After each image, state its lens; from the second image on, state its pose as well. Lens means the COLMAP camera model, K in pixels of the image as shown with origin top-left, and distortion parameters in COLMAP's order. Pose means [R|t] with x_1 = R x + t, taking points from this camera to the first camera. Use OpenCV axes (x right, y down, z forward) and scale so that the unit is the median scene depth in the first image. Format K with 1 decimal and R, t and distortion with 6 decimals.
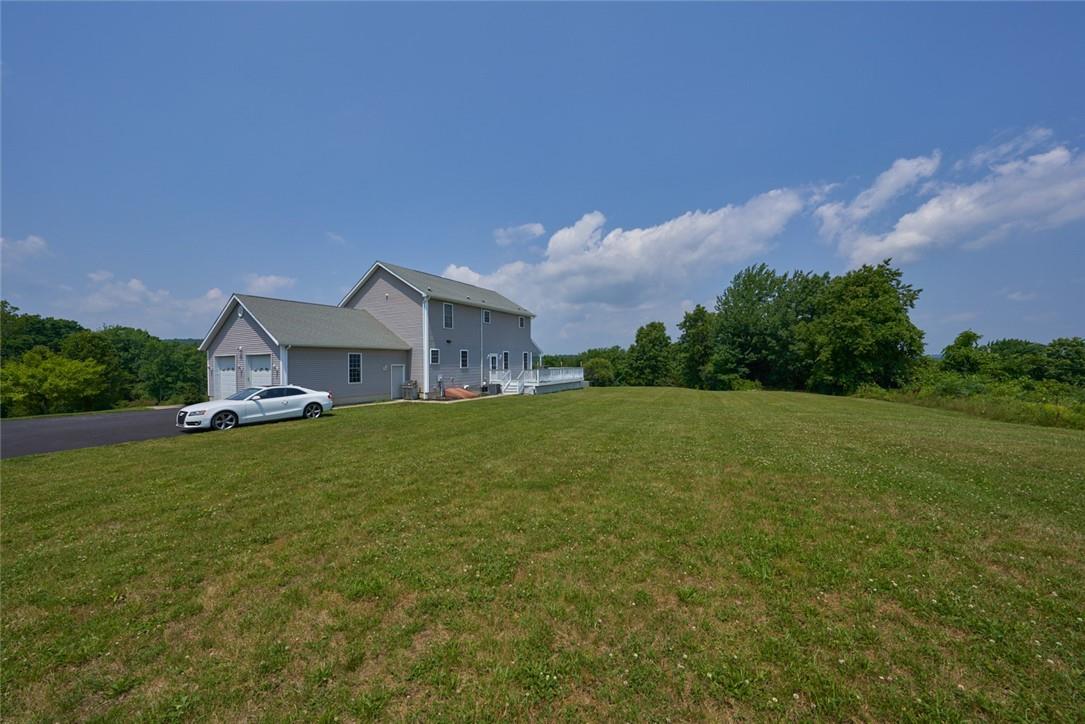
lens RADIAL K [[374.9, 0, 542.2], [0, 374.9, 360.5], [0, 0, 1]] dist [0.001214, 0.000062]
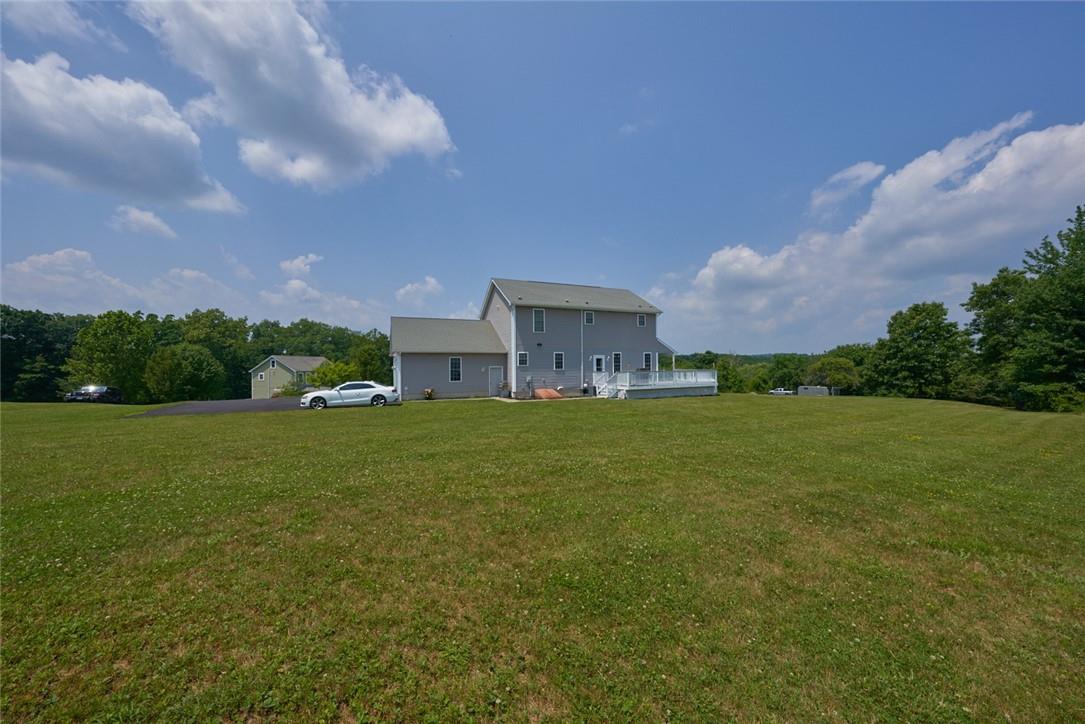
lens RADIAL K [[374.9, 0, 542.3], [0, 374.9, 364.9], [0, 0, 1]] dist [0.001214, 0.000062]
pose [[0.809481, -0.002193, -0.587142, 0.344378], [0.006746, 0.999962, 0.005566, 0.000530], [0.587107, -0.008466, 0.809465, 0.129033]]
